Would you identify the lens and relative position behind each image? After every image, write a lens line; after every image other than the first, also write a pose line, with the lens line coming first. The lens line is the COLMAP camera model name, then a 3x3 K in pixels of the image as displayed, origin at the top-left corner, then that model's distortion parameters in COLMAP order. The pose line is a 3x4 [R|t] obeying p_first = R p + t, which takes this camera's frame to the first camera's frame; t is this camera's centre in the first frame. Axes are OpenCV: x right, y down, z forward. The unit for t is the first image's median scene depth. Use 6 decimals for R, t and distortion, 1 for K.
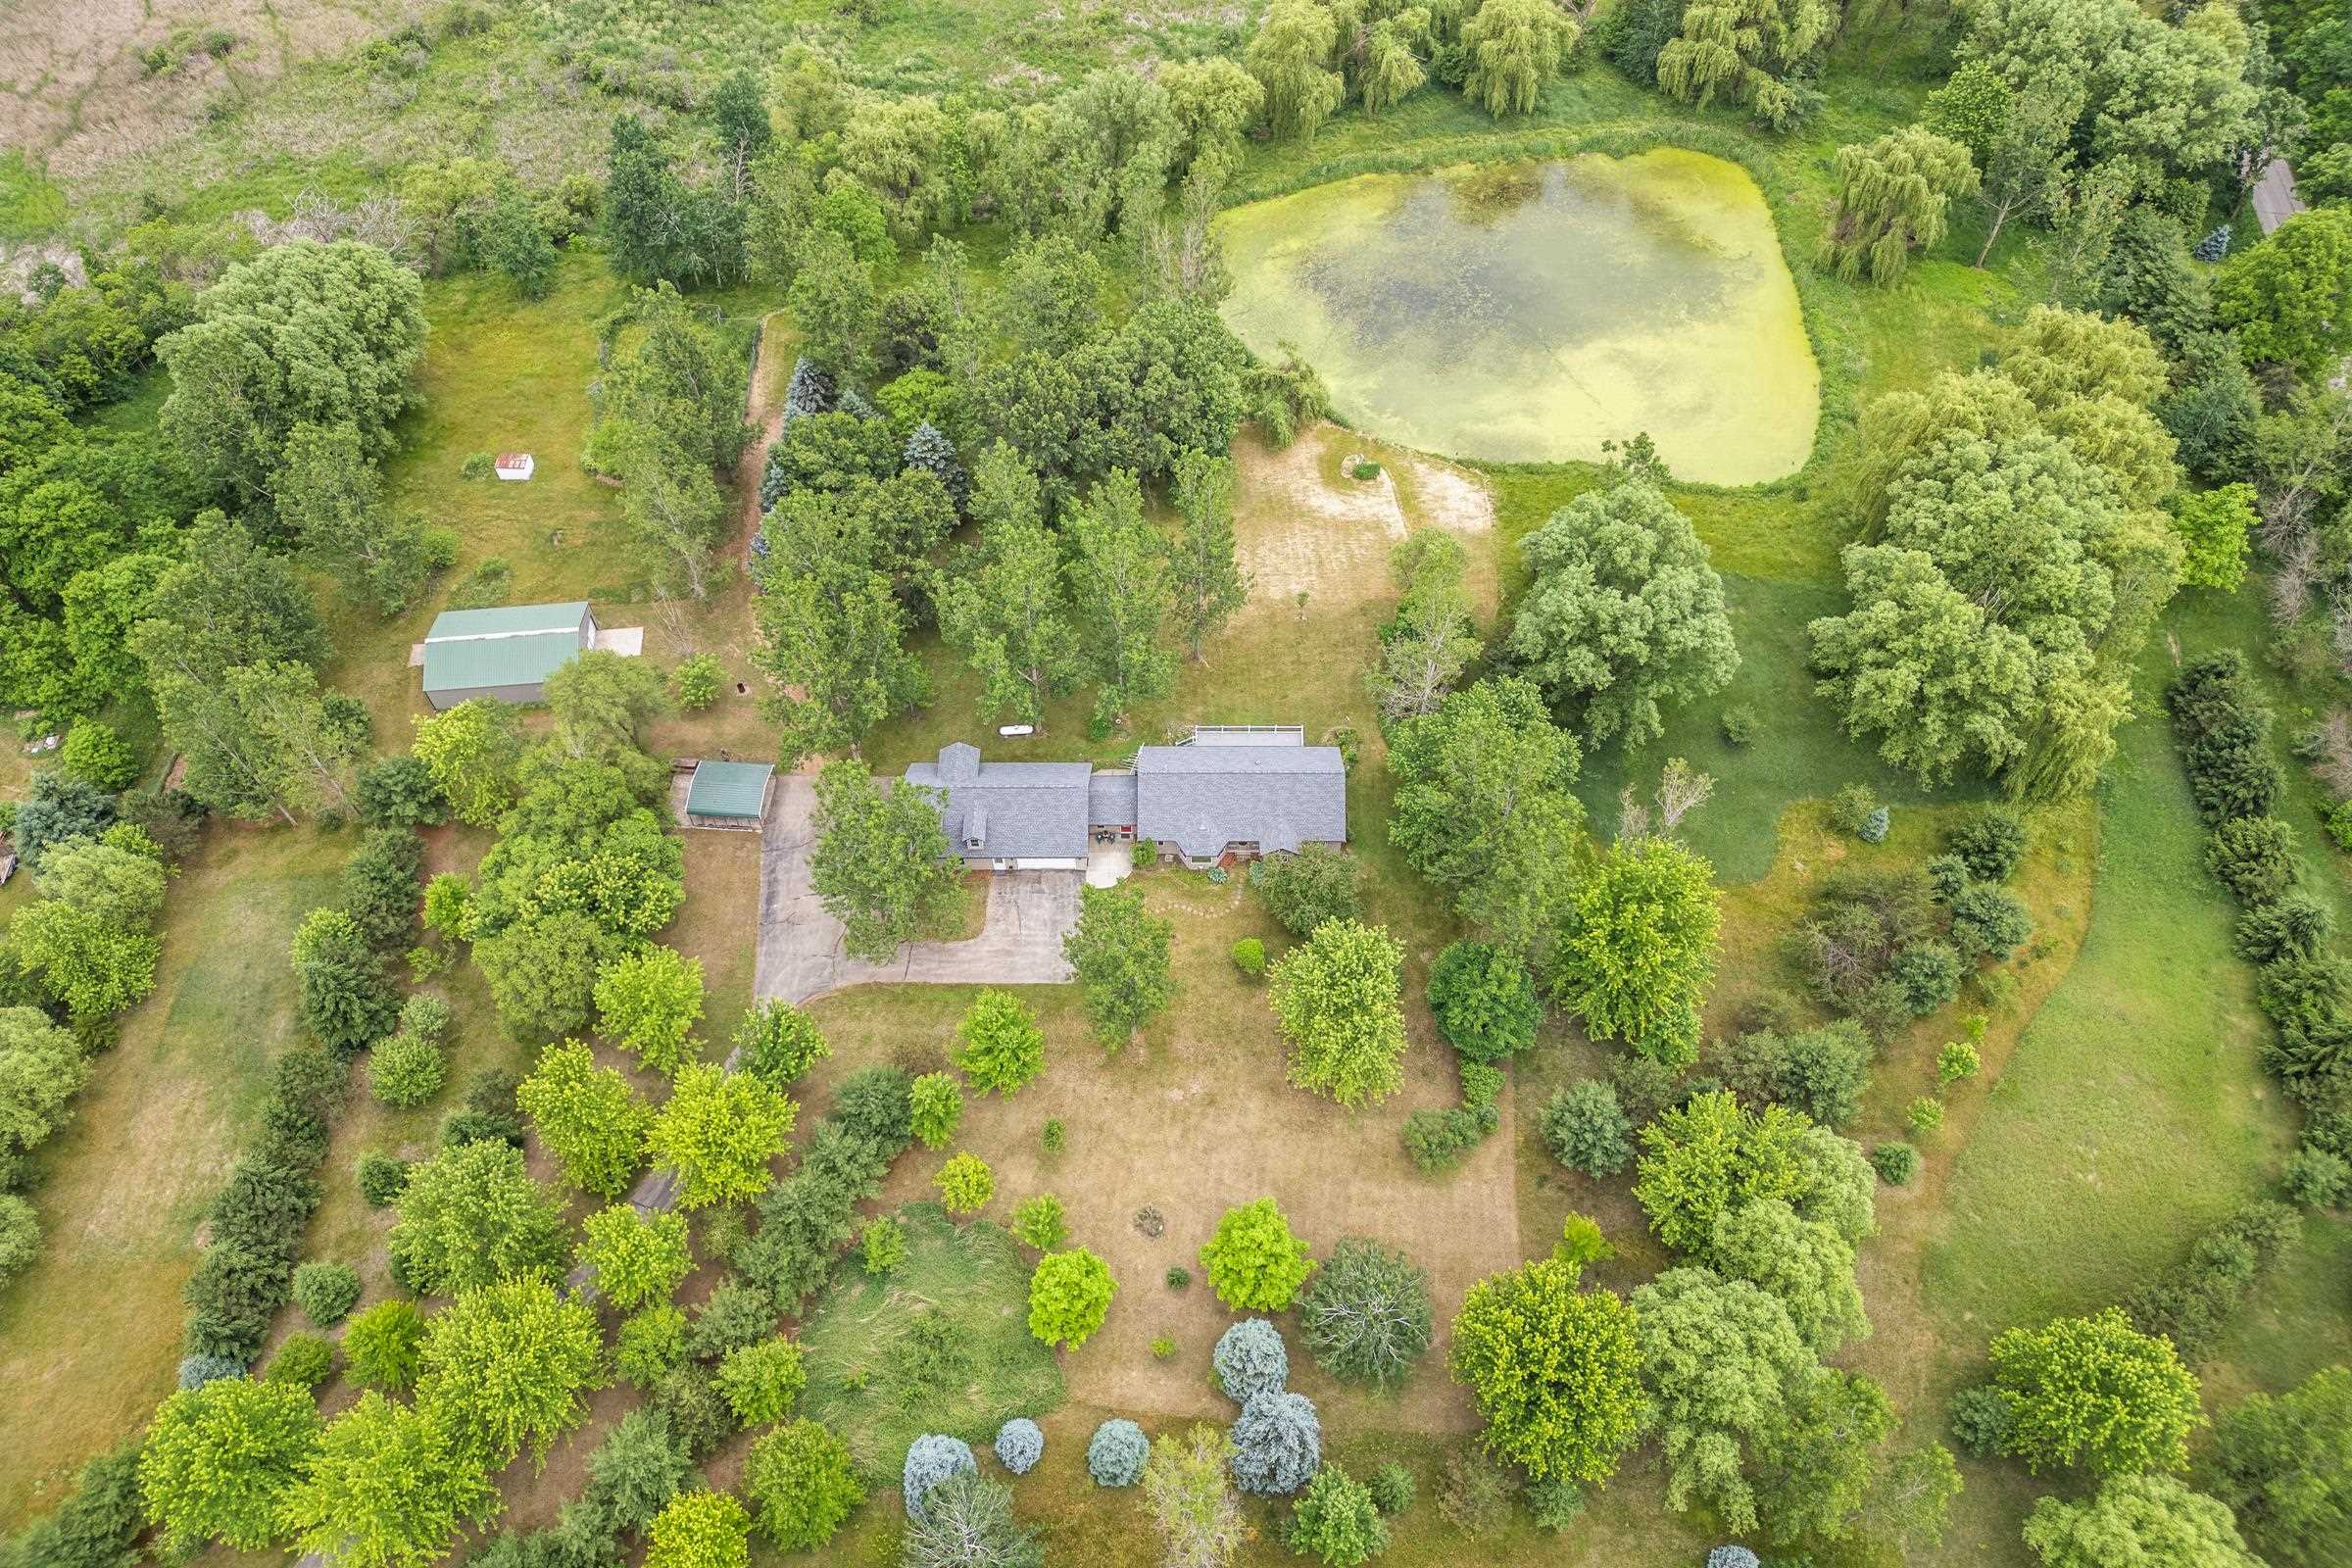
lens RADIAL K [[1614.2, 0, 1184.3], [0, 1614.2, 726.0], [0, 0, 1]] dist [0.058239, -0.064930]
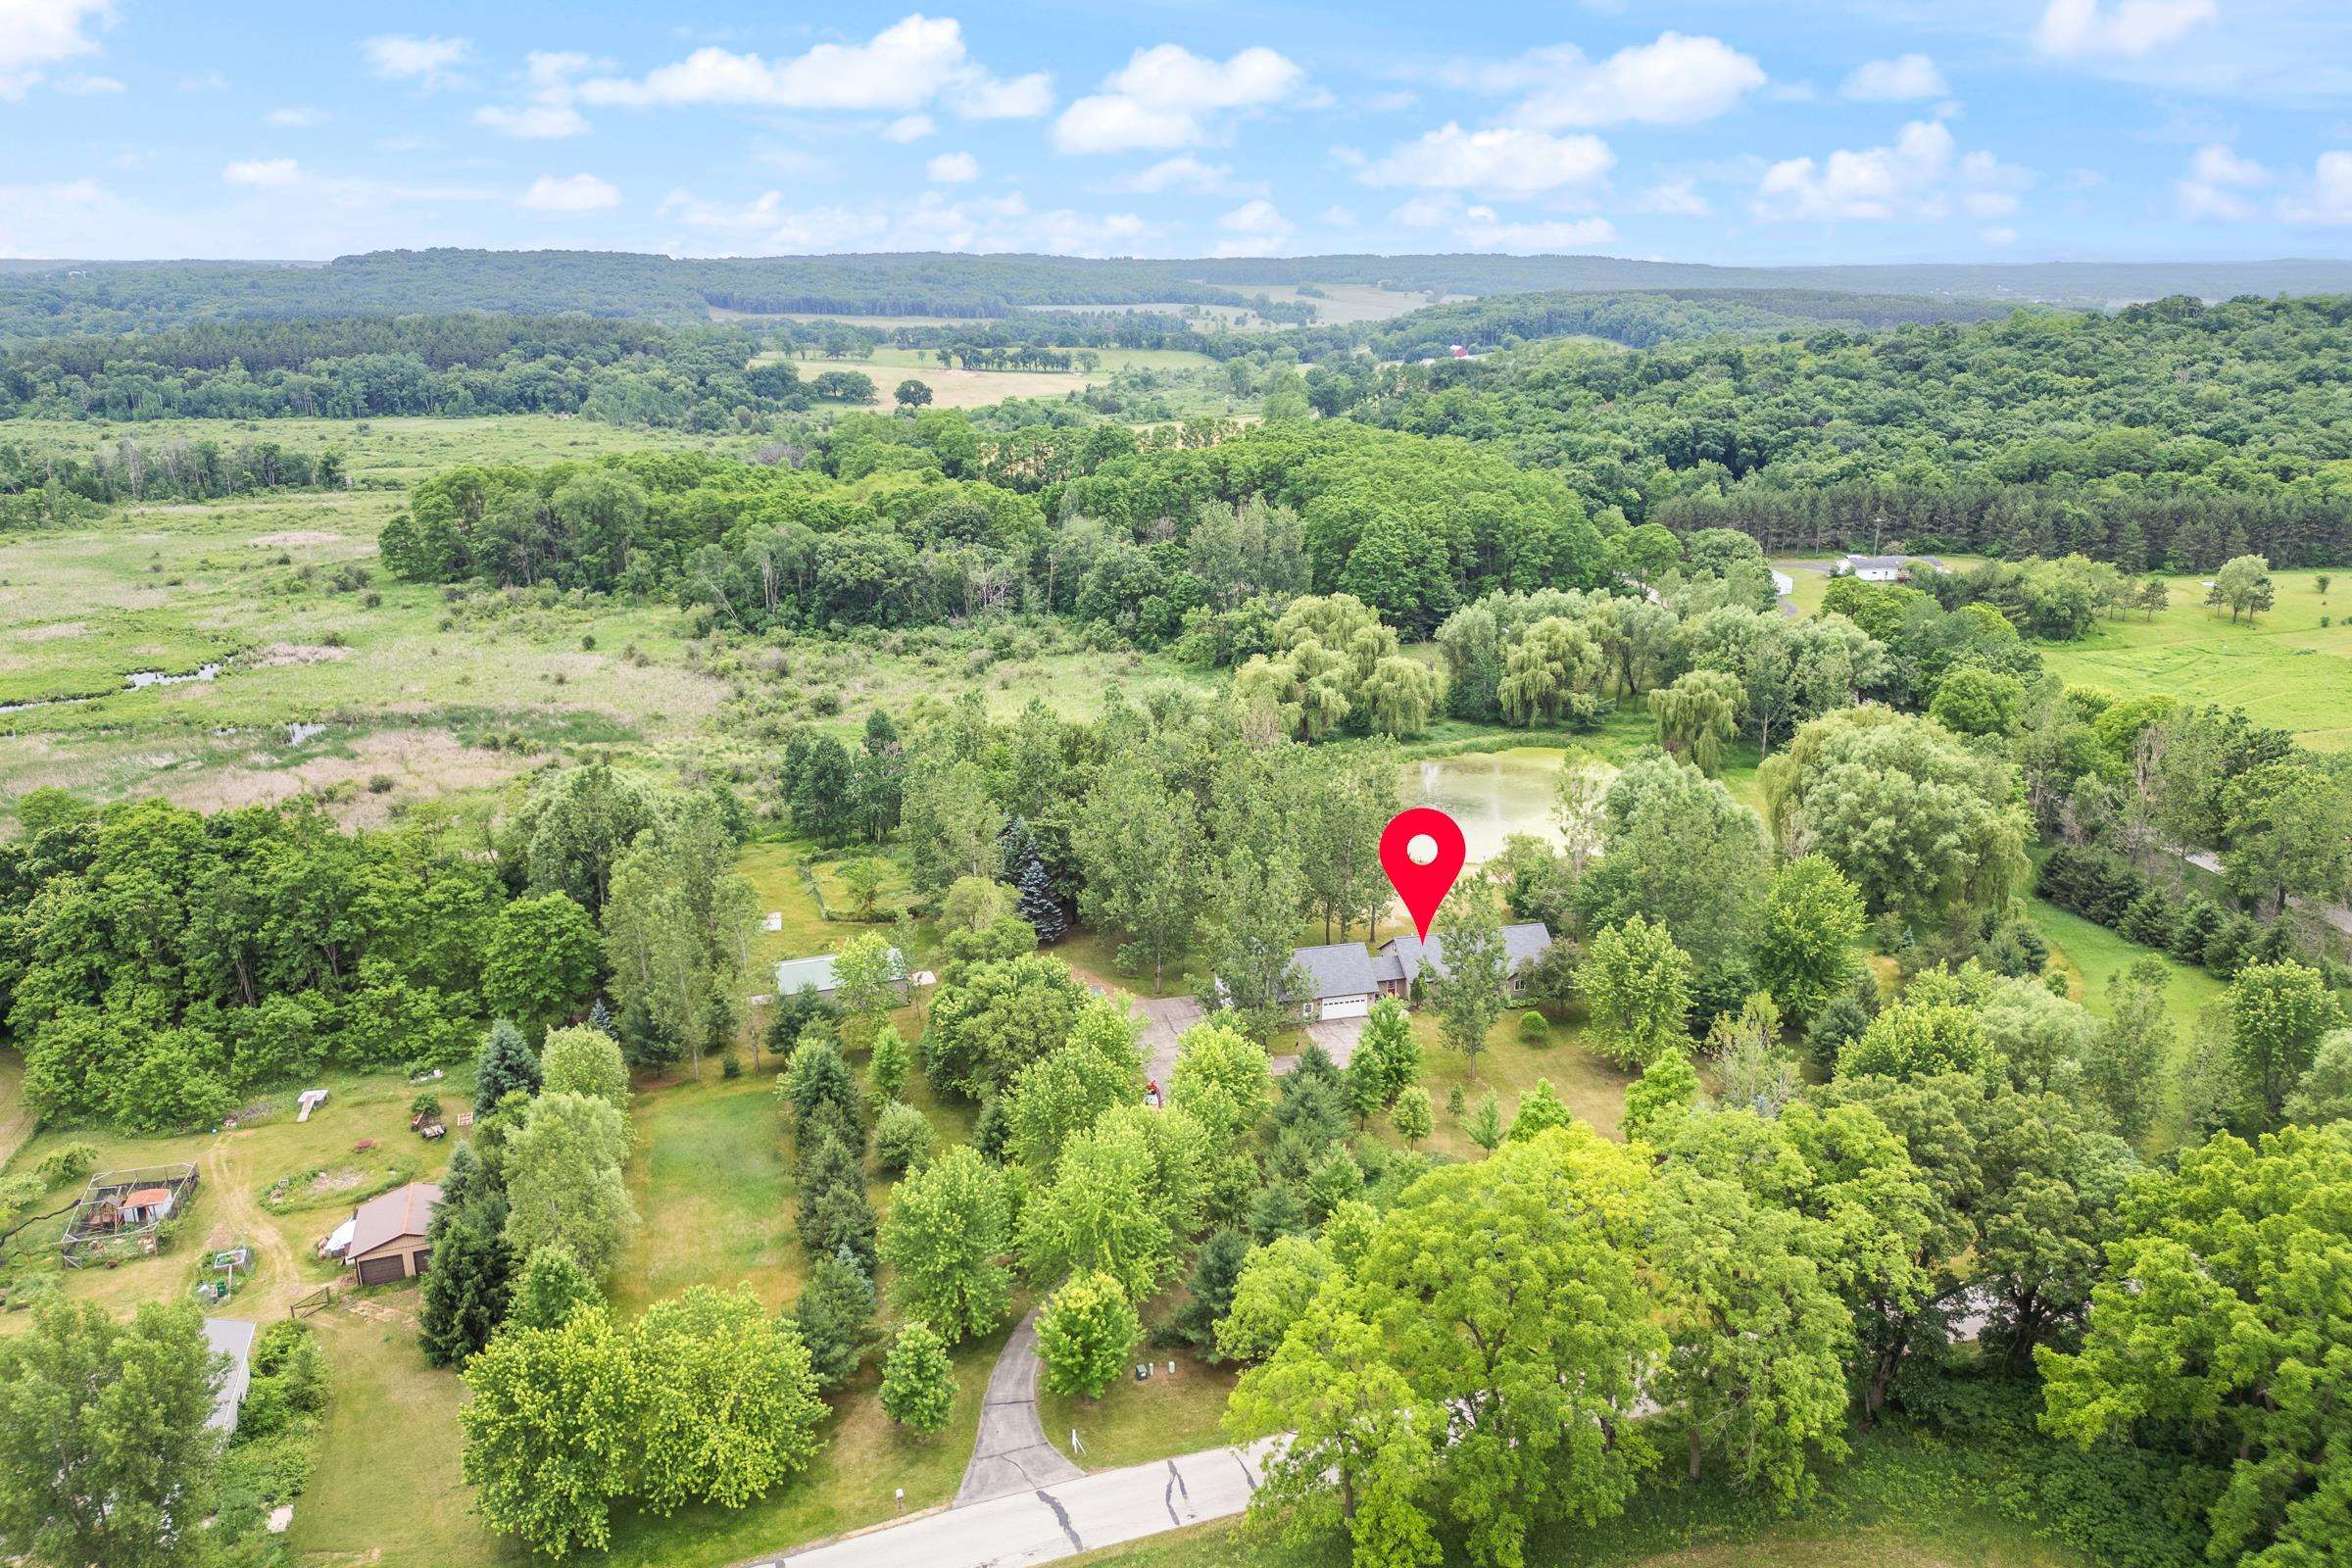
lens RADIAL K [[1650.4, 0, 1176.0], [0, 1650.4, 784.0], [0, 0, 1]] dist [0.075671, -0.067934]
pose [[0.968692, -0.069156, 0.238438, -0.389827], [0.199099, 0.790126, -0.579707, 0.511980], [-0.148306, 0.609031, 0.779158, -0.060583]]
